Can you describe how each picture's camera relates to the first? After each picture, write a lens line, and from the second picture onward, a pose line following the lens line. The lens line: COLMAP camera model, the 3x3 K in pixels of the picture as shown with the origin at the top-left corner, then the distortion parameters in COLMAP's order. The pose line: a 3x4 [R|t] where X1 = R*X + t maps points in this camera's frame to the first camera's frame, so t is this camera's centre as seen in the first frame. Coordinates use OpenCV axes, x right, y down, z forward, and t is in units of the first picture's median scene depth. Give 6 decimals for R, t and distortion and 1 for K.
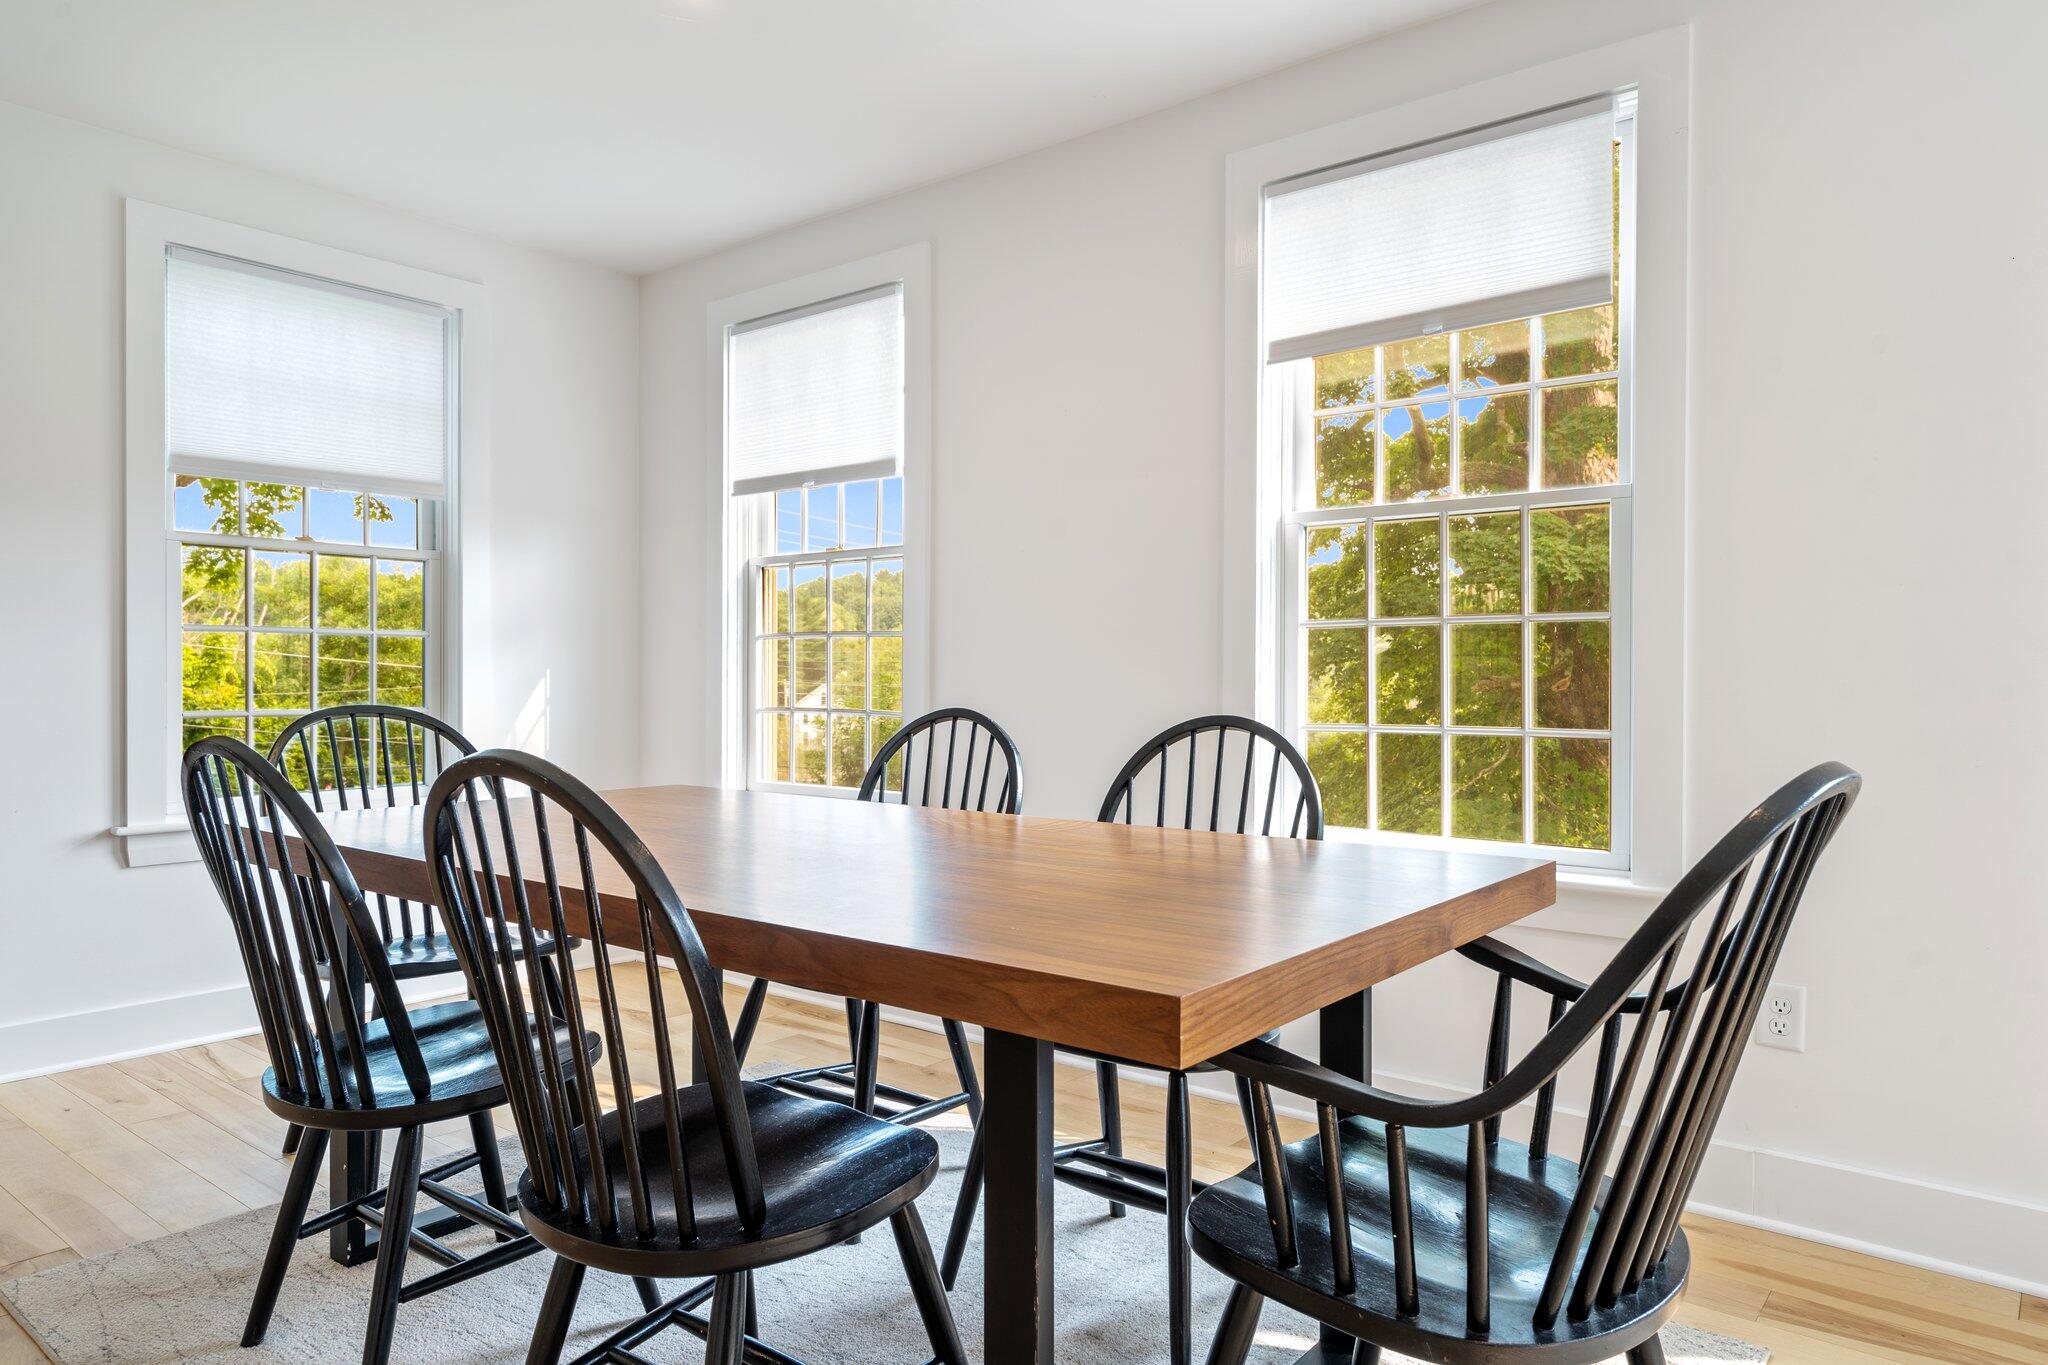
lens RADIAL K [[1338.2, 0, 1024.9], [0, 1338.2, 685.2], [0, 0, 1]] dist [0.003501, -0.003294]
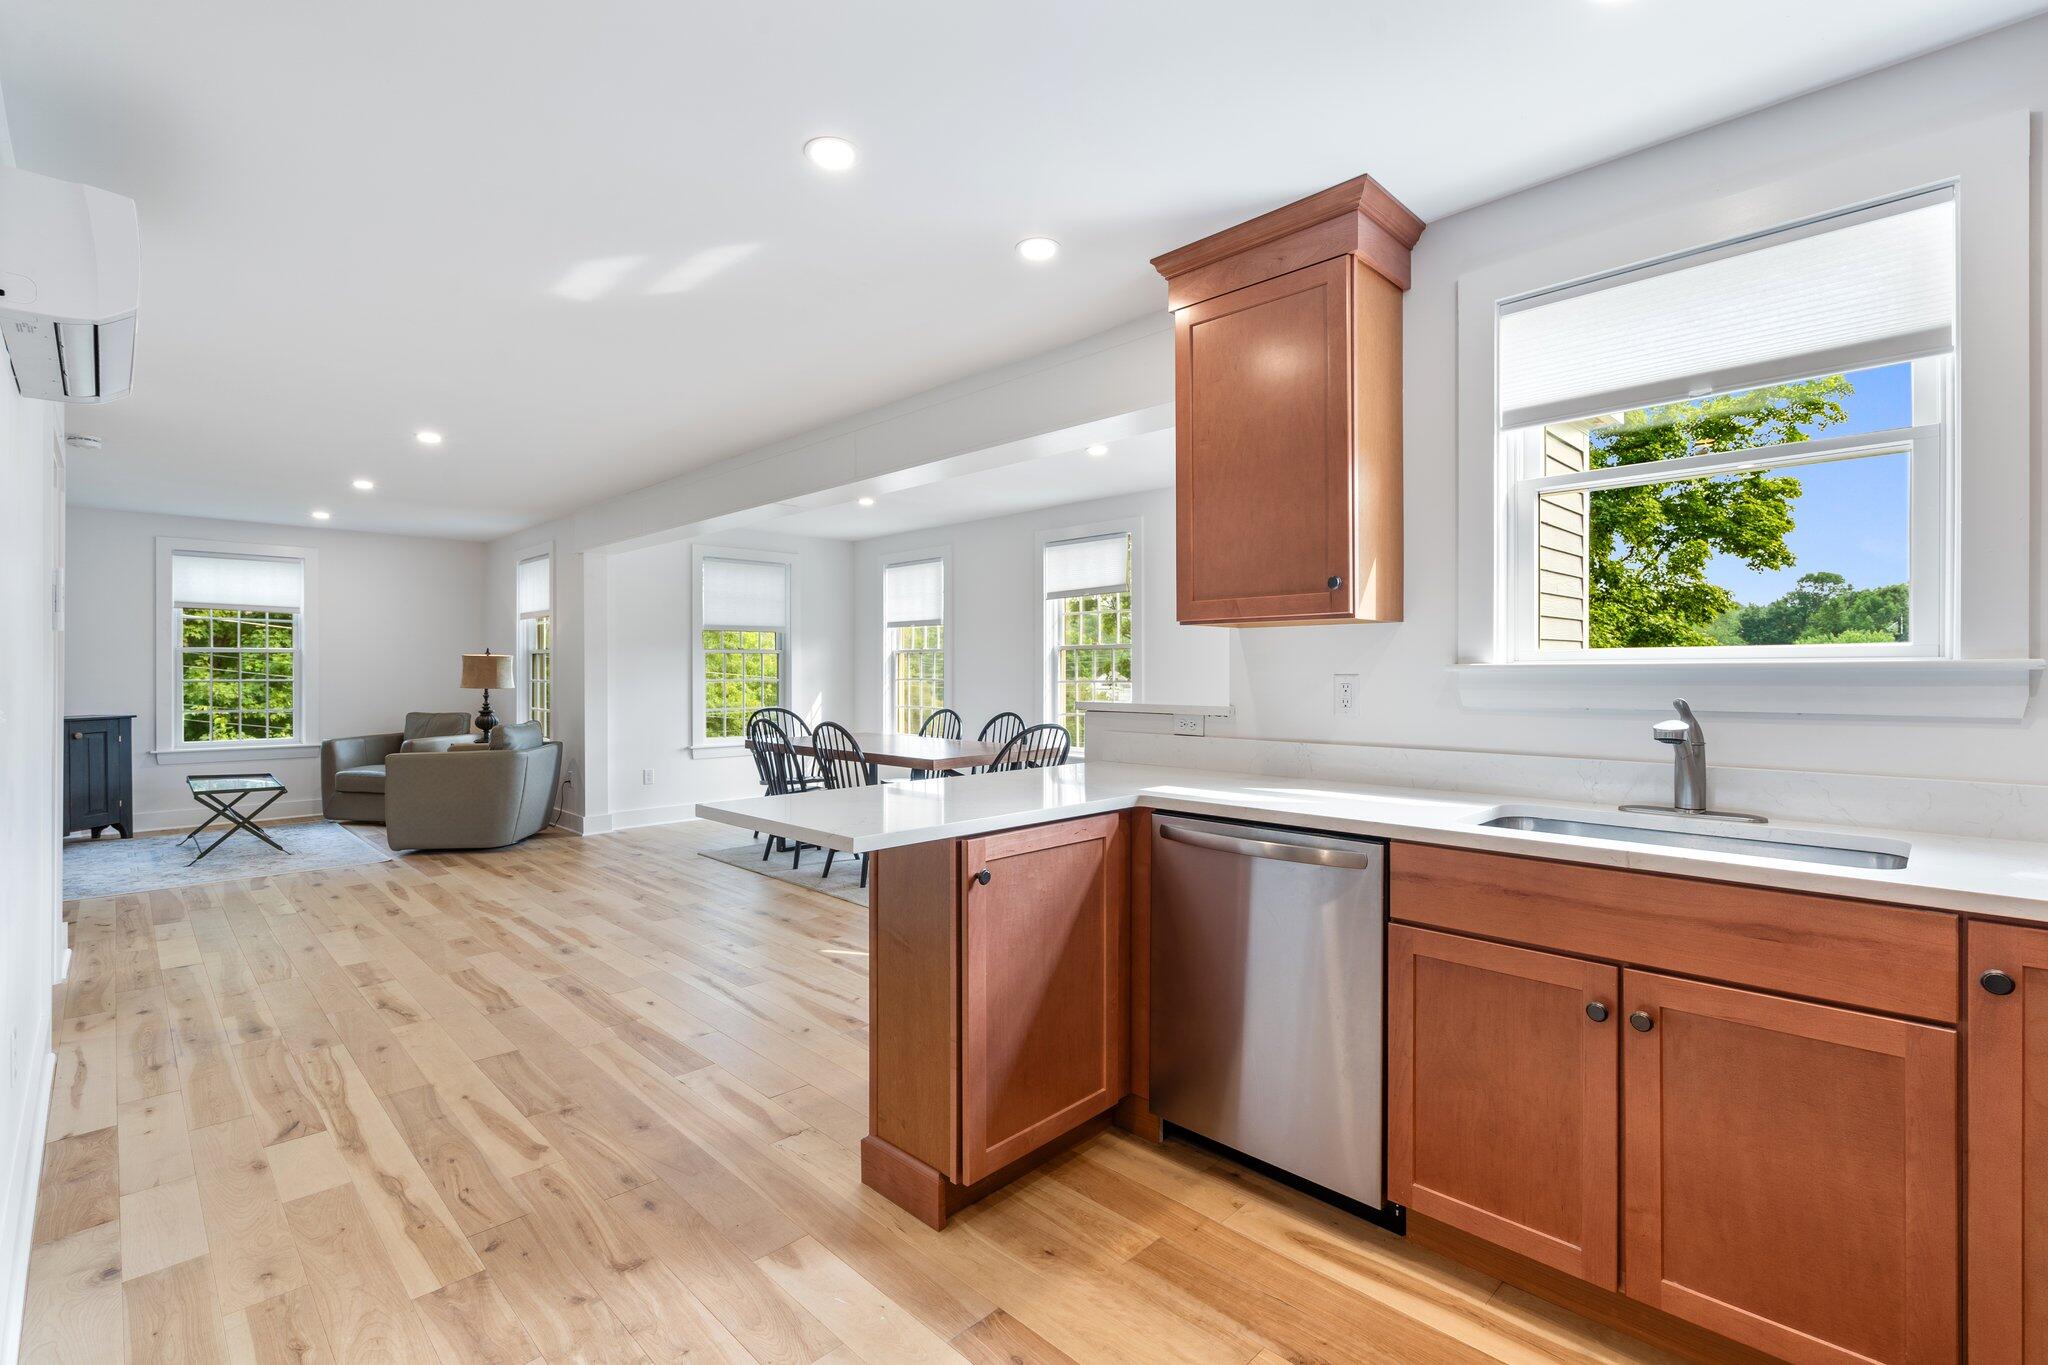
lens RADIAL K [[937.1, 0, 1017.7], [0, 937.1, 669.6], [0, 0, 1]] dist [-0.000048, 0.000722]
pose [[0.994065, -0.005759, -0.108632, 0.334801], [0.005179, 0.999971, -0.005619, -0.059300], [0.108661, 0.005023, 0.994066, -1.147206]]
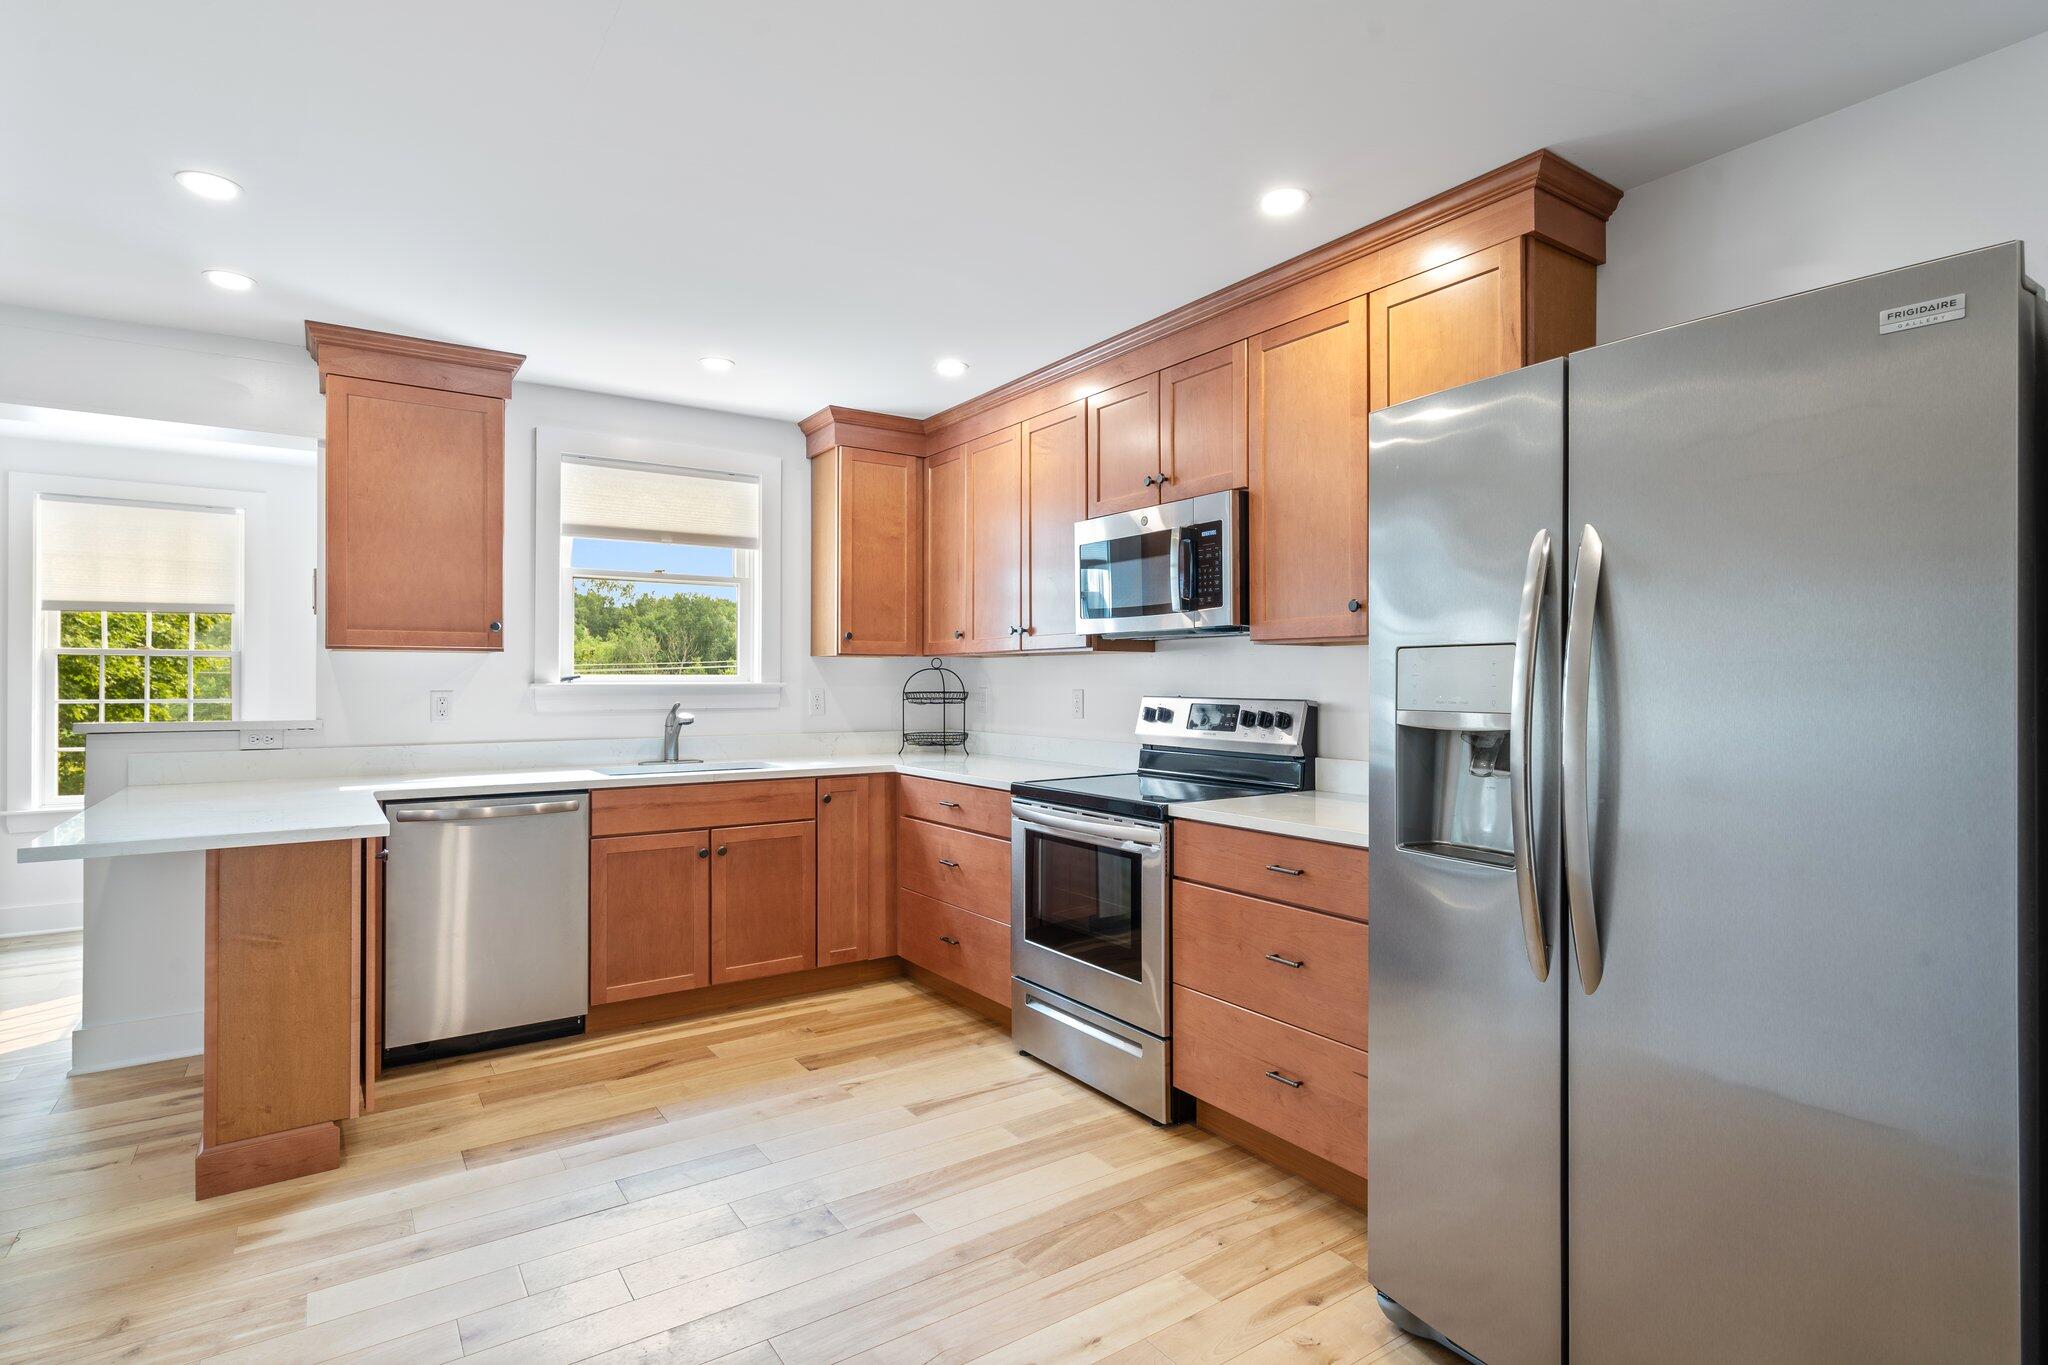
lens RADIAL K [[1009.3, 0, 1027.9], [0, 1009.3, 676.0], [0, 0, 1]] dist [-0.002154, 0.000930]
pose [[0.270289, 0.001077, 0.962779, -0.394493], [0.004600, 0.999987, -0.002410, -0.069475], [-0.962768, 0.005080, 0.270281, -1.264347]]
